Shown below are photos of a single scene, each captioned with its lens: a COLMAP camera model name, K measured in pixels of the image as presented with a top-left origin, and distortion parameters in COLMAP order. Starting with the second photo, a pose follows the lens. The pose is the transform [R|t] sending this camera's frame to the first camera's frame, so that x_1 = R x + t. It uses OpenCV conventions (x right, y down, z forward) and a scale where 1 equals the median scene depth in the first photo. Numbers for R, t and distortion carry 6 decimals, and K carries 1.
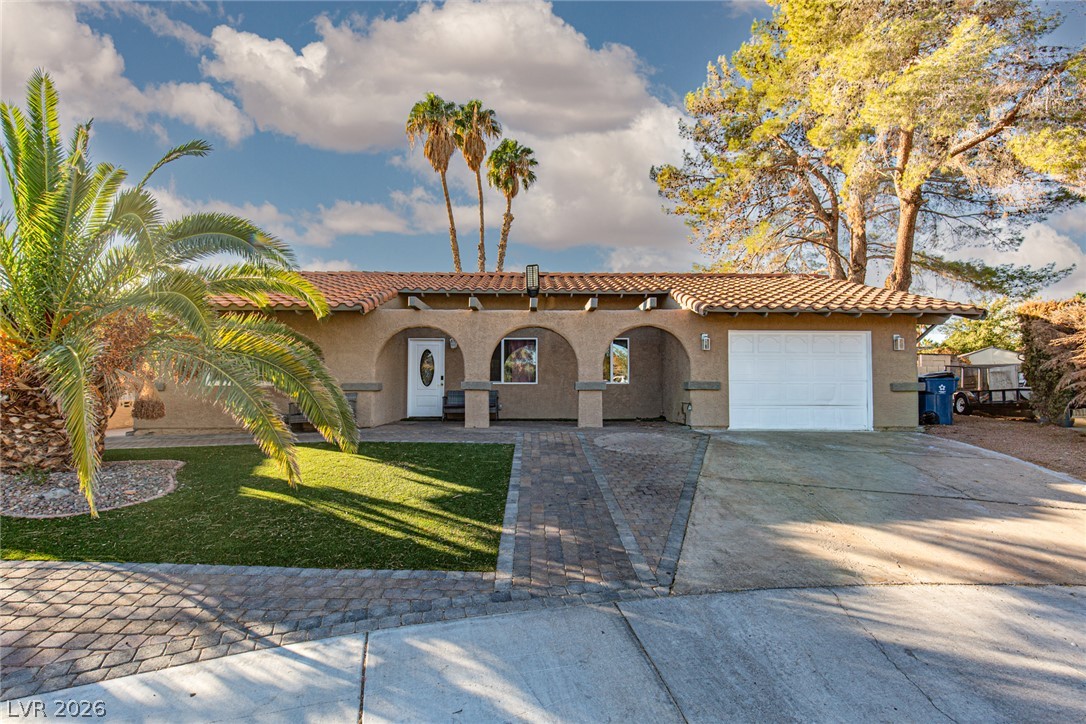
lens RADIAL K [[501.3, 0, 542.3], [0, 501.3, 361.5], [0, 0, 1]] dist [0.011477, -0.002959]
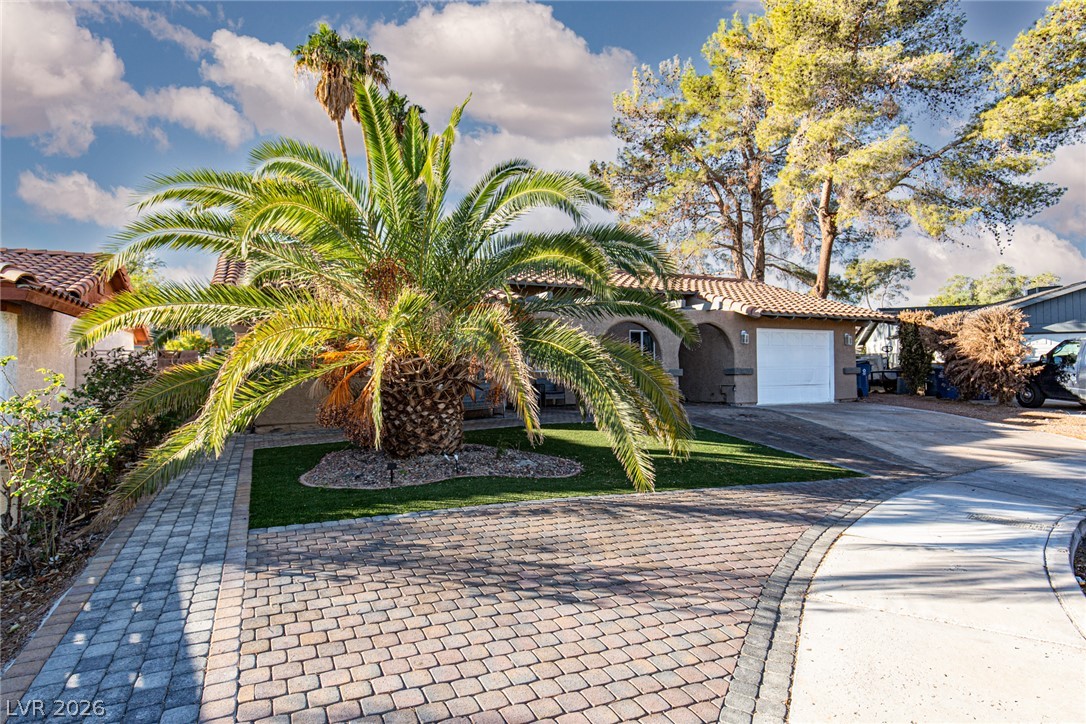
lens RADIAL K [[598.9, 0, 542.0], [0, 598.9, 361.0], [0, 0, 1]] dist [0.005406, 0.000035]
pose [[0.908906, -0.002350, 0.416994, -0.759414], [-0.008350, 0.999681, 0.023834, -0.009853], [-0.416917, -0.025145, 0.908597, -0.162829]]
